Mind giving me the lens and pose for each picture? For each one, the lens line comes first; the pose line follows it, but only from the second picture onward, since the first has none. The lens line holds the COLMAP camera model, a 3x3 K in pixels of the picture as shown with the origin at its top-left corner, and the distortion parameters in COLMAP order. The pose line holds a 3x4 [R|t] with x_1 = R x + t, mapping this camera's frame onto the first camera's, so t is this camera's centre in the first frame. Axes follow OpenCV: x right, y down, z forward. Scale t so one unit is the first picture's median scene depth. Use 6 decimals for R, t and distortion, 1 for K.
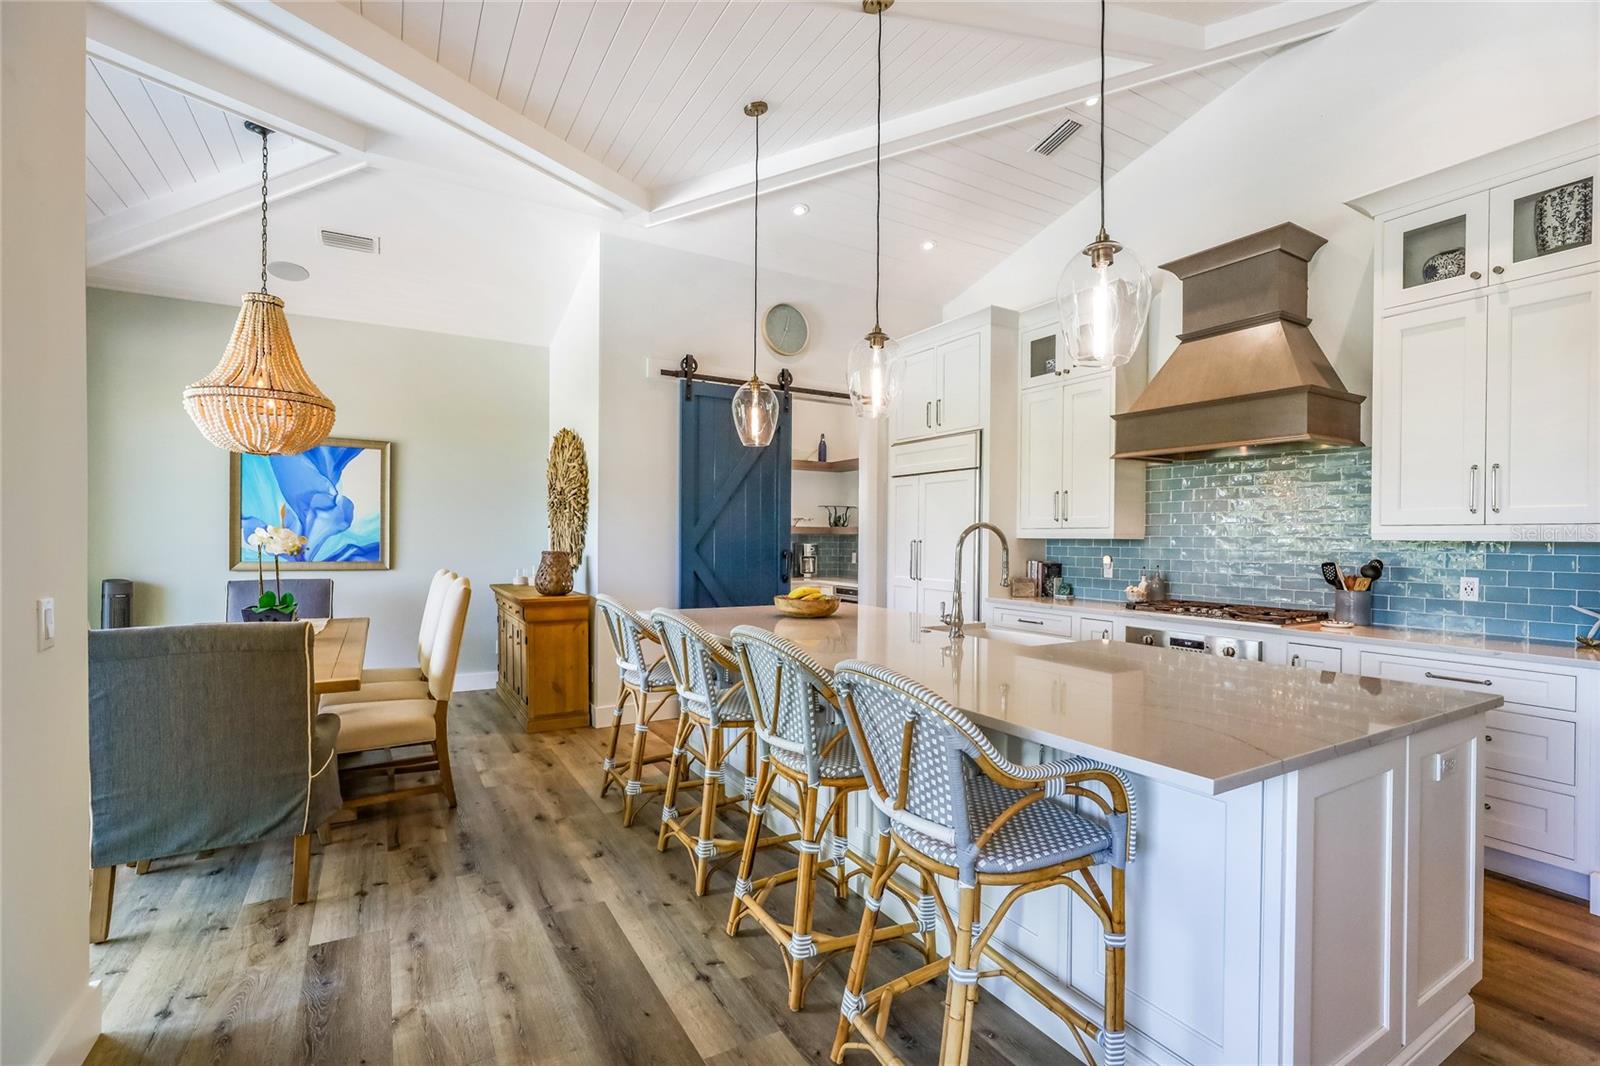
lens RADIAL K [[725.9, 0, 805.8], [0, 725.9, 539.1], [0, 0, 1]] dist [-0.014393, 0.002667]
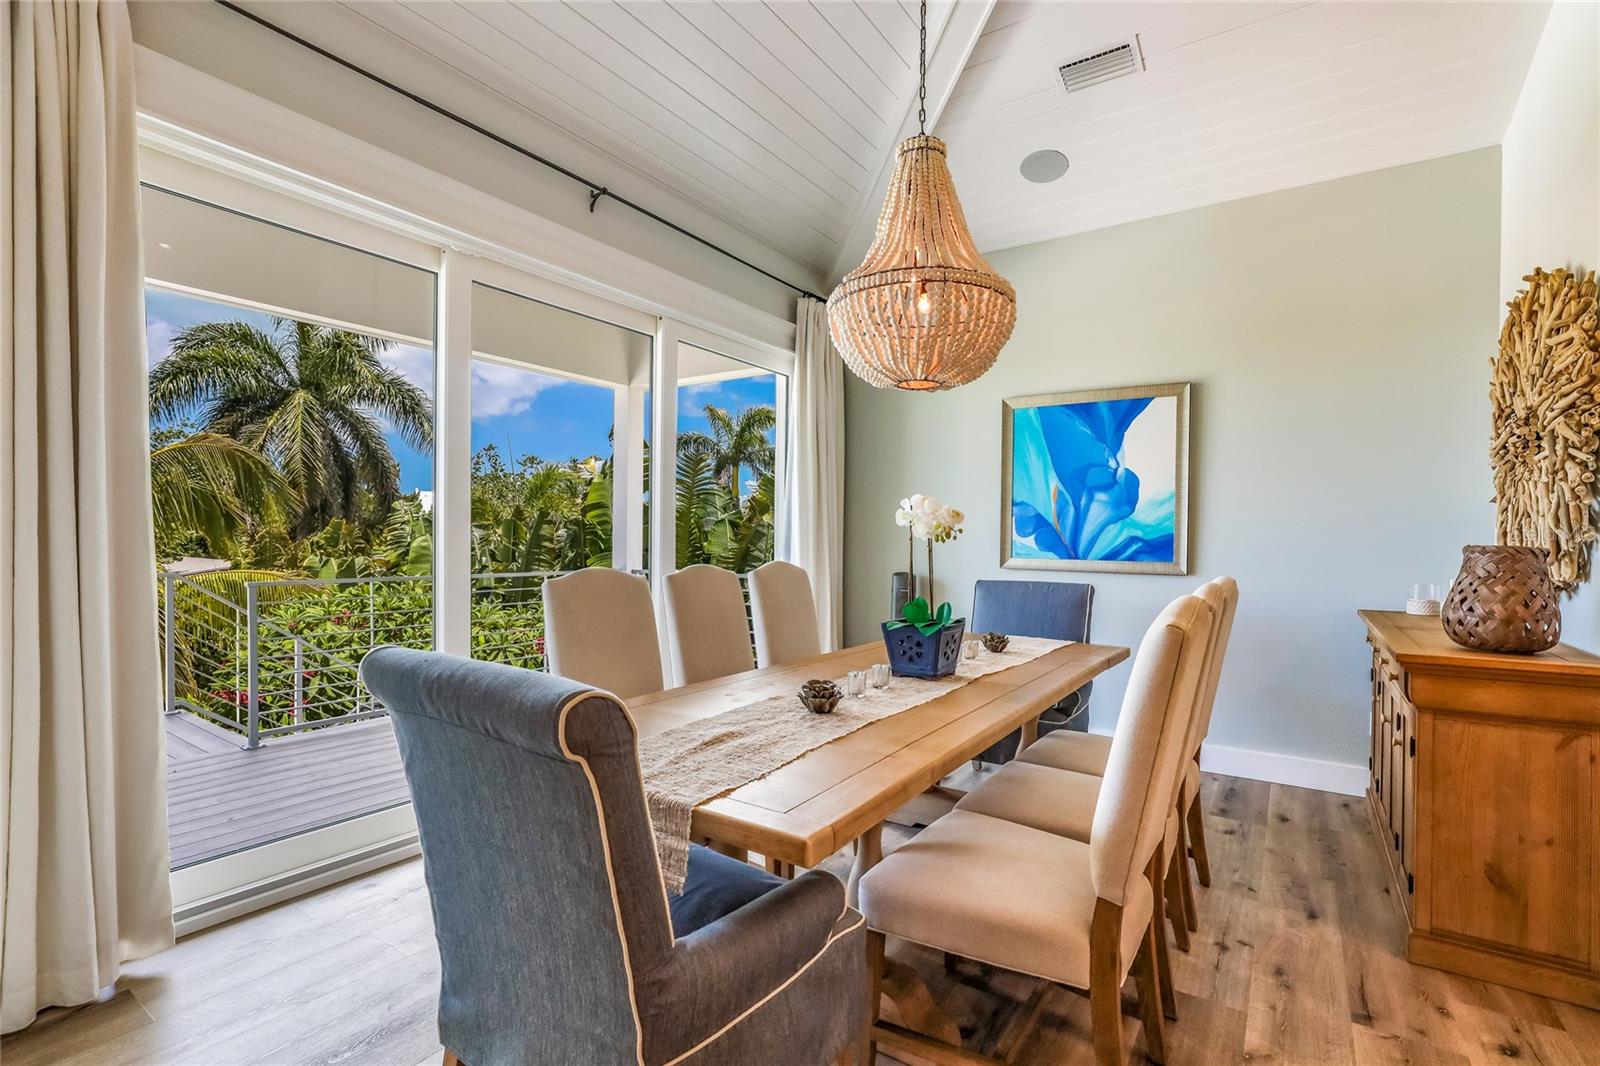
lens RADIAL K [[725.9, 0, 815.4], [0, 725.9, 552.5], [0, 0, 1]] dist [-0.014393, 0.002667]
pose [[0.437968, 0.014082, -0.898880, -0.139969], [-0.007029, 0.999900, 0.012239, 0.017513], [0.898963, 0.000958, 0.438024, 0.438495]]
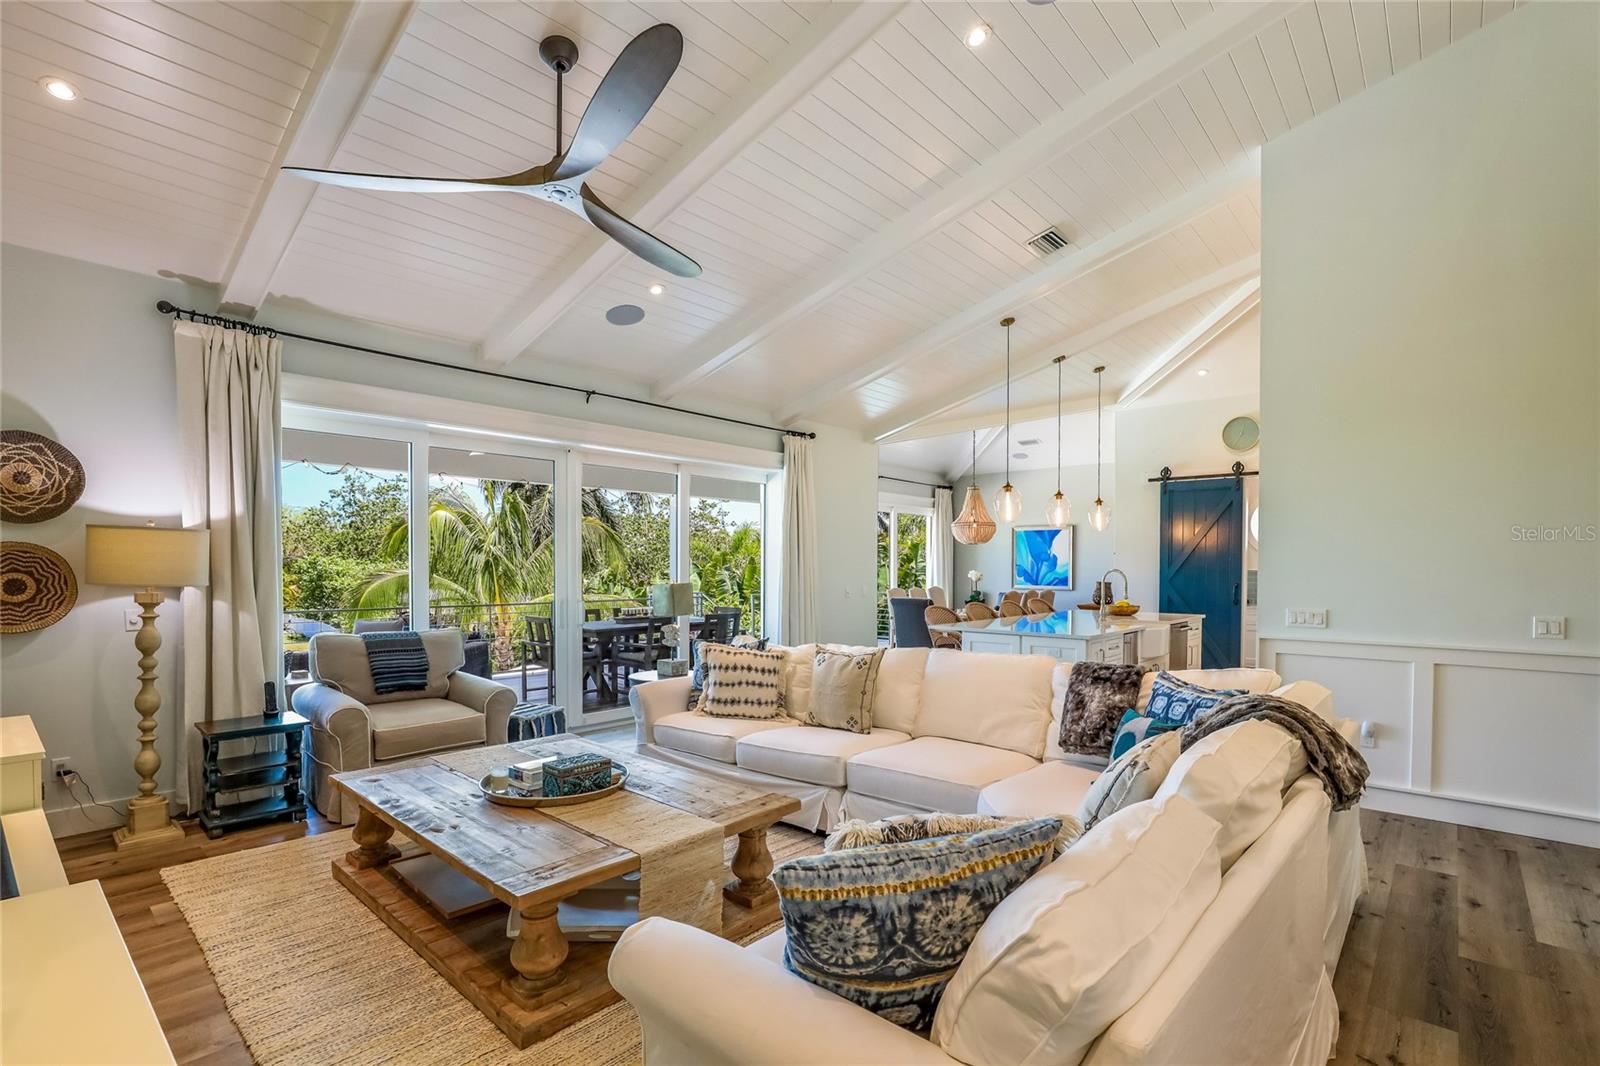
lens RADIAL K [[725.9, 0, 797.4], [0, 725.9, 565.5], [0, 0, 1]] dist [-0.014393, 0.002667]
pose [[0.281680, -0.008390, -0.959472, 1.215638], [0.002562, 0.999965, -0.007992, -0.012194], [0.959505, -0.000208, 0.281692, -0.304290]]
